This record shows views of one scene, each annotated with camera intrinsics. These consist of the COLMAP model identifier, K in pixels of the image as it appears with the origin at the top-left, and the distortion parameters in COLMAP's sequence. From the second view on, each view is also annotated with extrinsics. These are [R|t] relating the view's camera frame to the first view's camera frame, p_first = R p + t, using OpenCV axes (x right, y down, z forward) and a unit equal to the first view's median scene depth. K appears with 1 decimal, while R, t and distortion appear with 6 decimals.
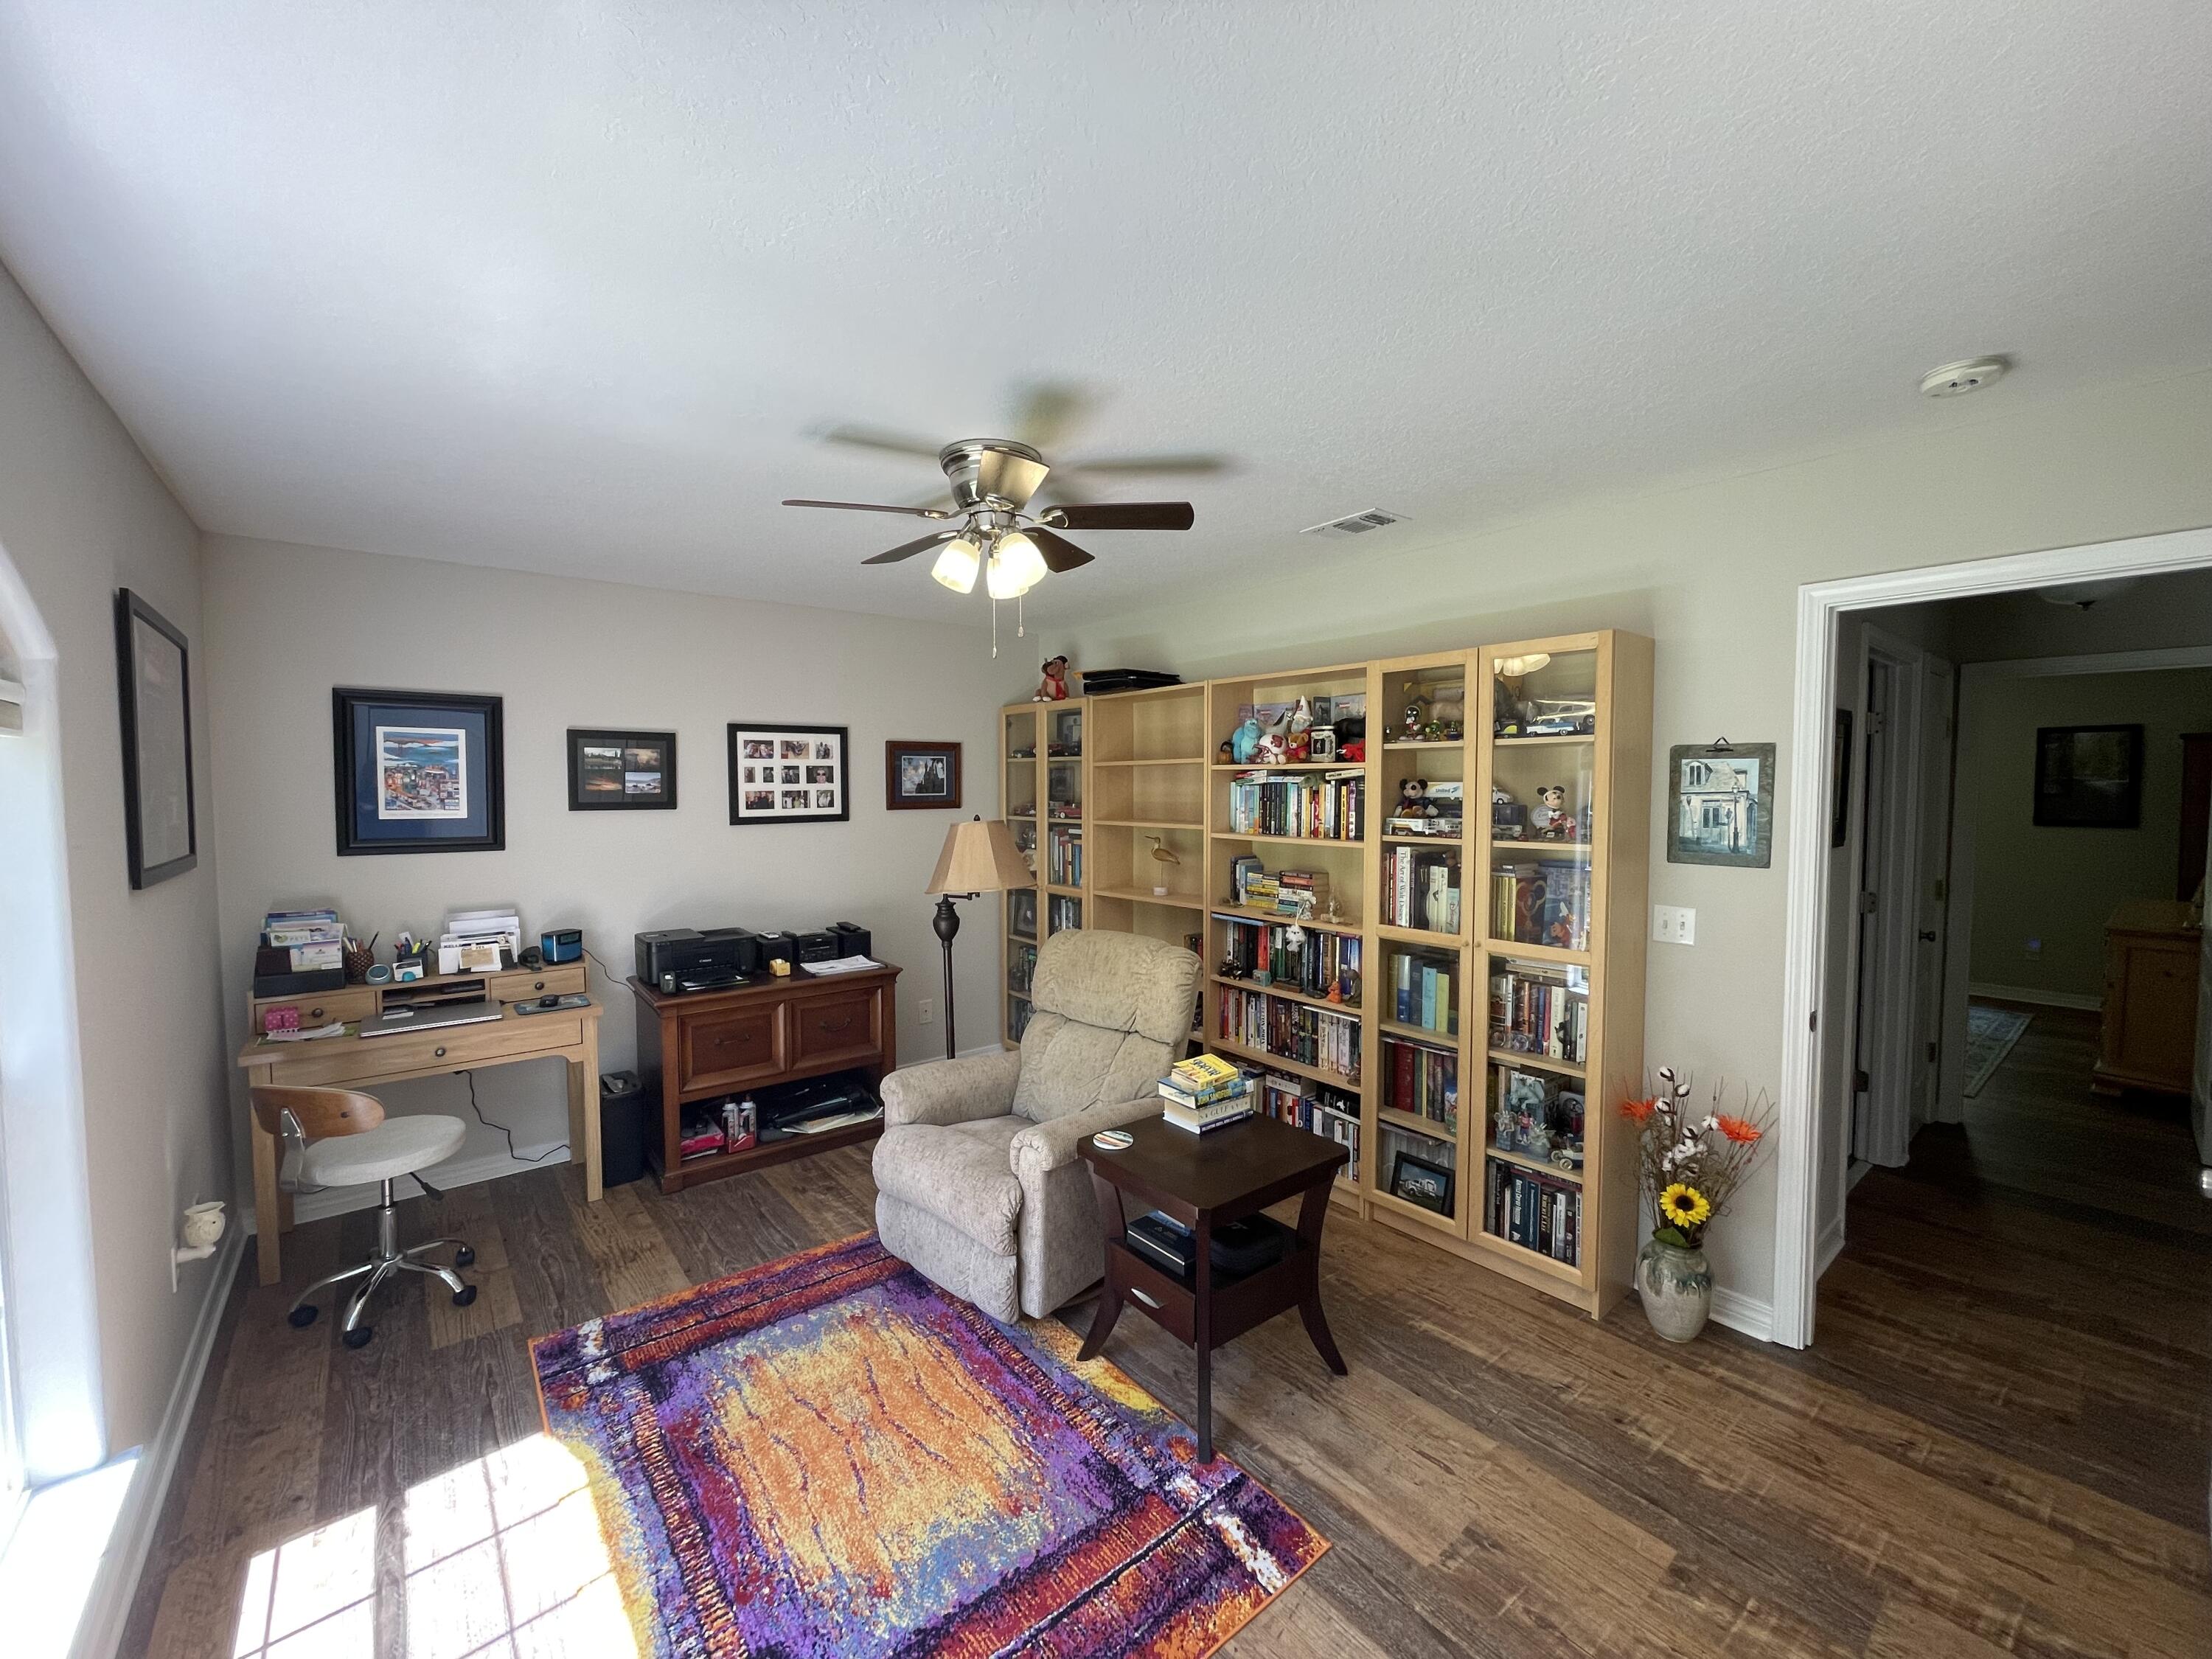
lens RADIAL K [[888.4, 0, 1103.0], [0, 888.4, 832.1], [0, 0, 1]] dist [-0.001497, -0.000722]
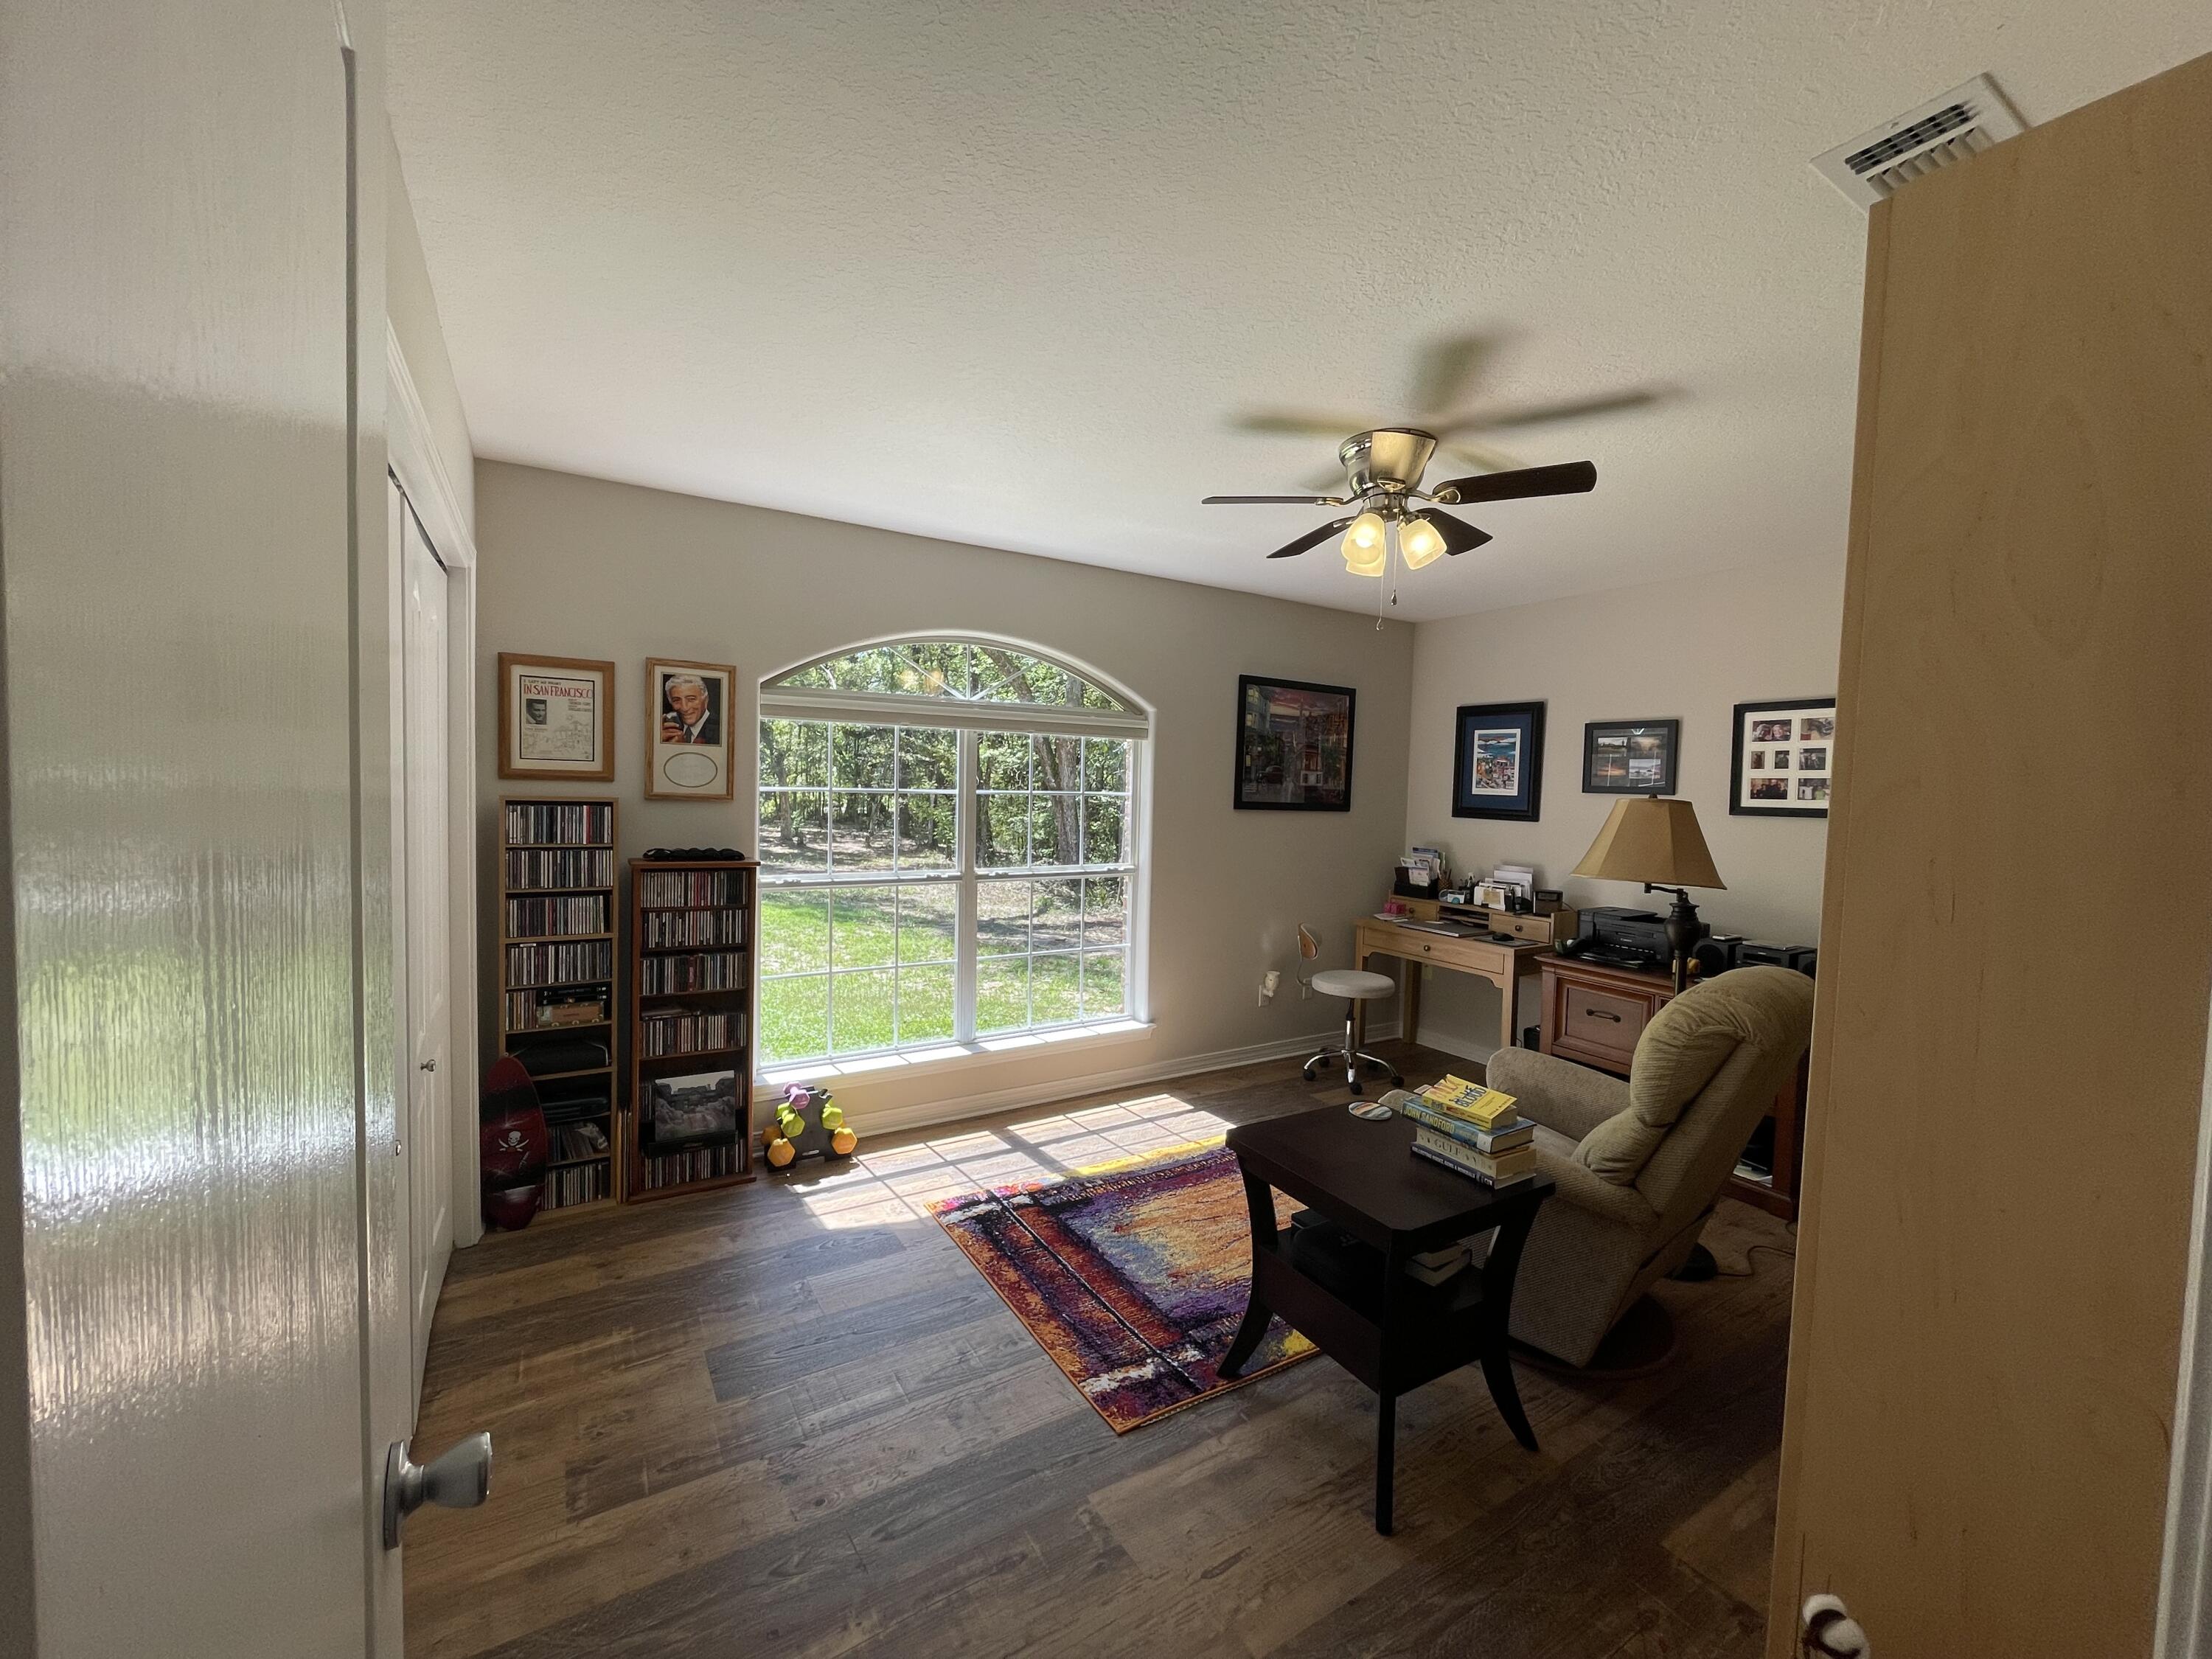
lens RADIAL K [[888.4, 0, 1103.0], [0, 888.4, 832.1], [0, 0, 1]] dist [-0.001497, -0.000722]
pose [[-0.129721, 0.051244, -0.990225, 0.705022], [-0.080422, 0.994830, 0.062018, 0.006346], [0.988284, 0.087681, -0.124929, 0.574588]]
